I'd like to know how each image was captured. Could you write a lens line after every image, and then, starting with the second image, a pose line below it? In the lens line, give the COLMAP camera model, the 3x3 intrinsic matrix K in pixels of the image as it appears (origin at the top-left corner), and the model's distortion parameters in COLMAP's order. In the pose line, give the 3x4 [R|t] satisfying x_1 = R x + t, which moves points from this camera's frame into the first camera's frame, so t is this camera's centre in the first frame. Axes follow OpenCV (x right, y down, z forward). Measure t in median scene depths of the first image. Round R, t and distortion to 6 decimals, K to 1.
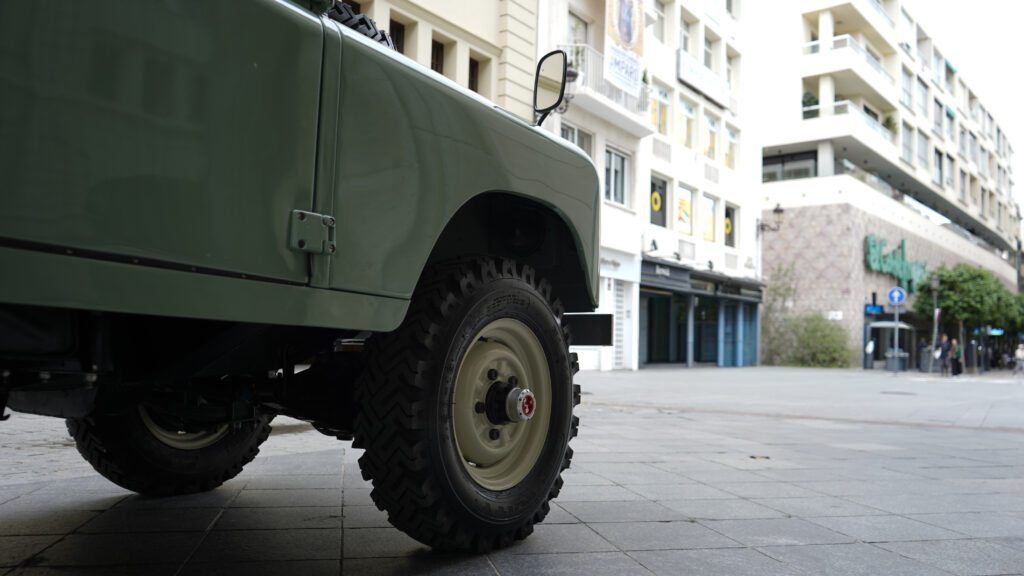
lens RADIAL K [[834.3, 0, 512.0], [0, 834.3, 288.0], [0, 0, 1]] dist [-0.045599, 0.068132]
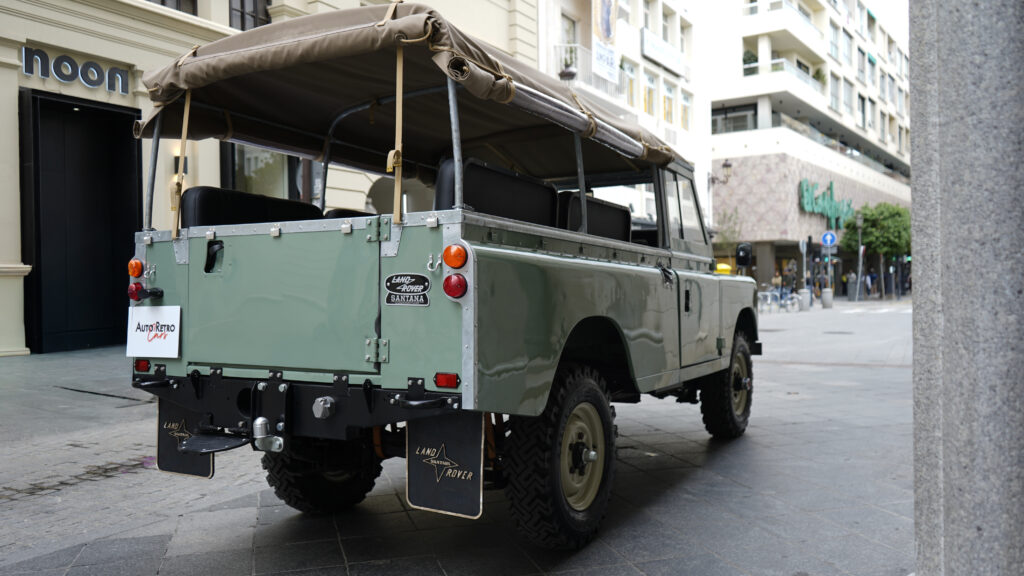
lens RADIAL K [[834.3, 0, 512.0], [0, 834.3, 288.0], [0, 0, 1]] dist [-0.045599, 0.068132]
pose [[0.996138, -0.039585, 0.078374, -0.052928], [0.033174, 0.996123, 0.081474, -0.023442], [-0.081296, -0.078560, 0.993589, -0.090435]]
